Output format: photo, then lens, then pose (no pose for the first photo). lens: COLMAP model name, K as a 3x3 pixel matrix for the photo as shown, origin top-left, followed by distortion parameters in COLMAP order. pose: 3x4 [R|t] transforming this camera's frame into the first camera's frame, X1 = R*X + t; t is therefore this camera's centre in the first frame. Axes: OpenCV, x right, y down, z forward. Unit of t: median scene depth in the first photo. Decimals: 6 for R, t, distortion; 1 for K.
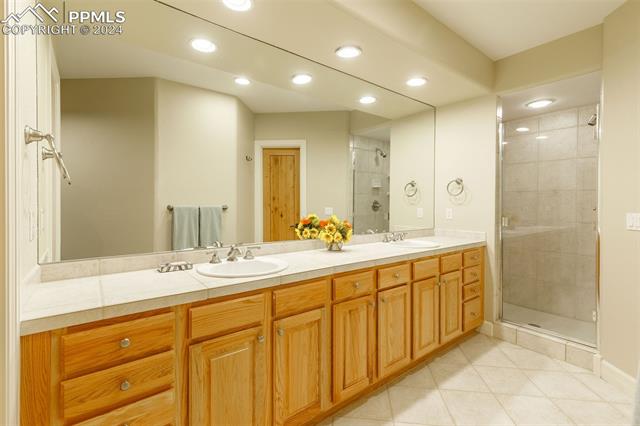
lens RADIAL K [[288.0, 0, 320.0], [0, 288.0, 213.0], [0, 0, 1]] dist [0.000290, 0.000033]
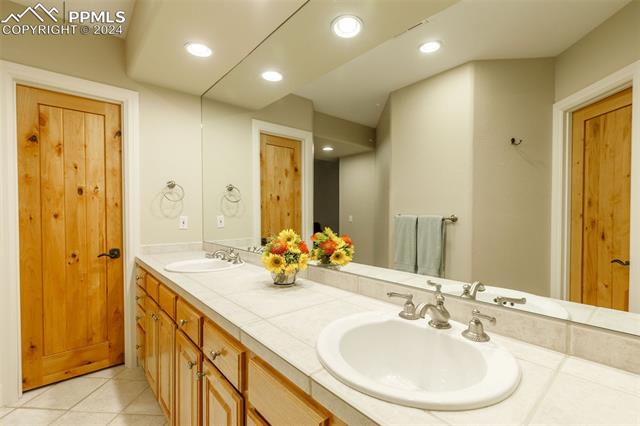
lens RADIAL K [[290.5, 0, 321.8], [0, 290.5, 218.4], [0, 0, 1]] dist [0.000115, 0.000059]
pose [[0.037139, 0.013064, -0.999225, 0.345895], [-0.025536, 0.999600, 0.012119, -0.015738], [0.998984, 0.025066, 0.037457, 0.506398]]
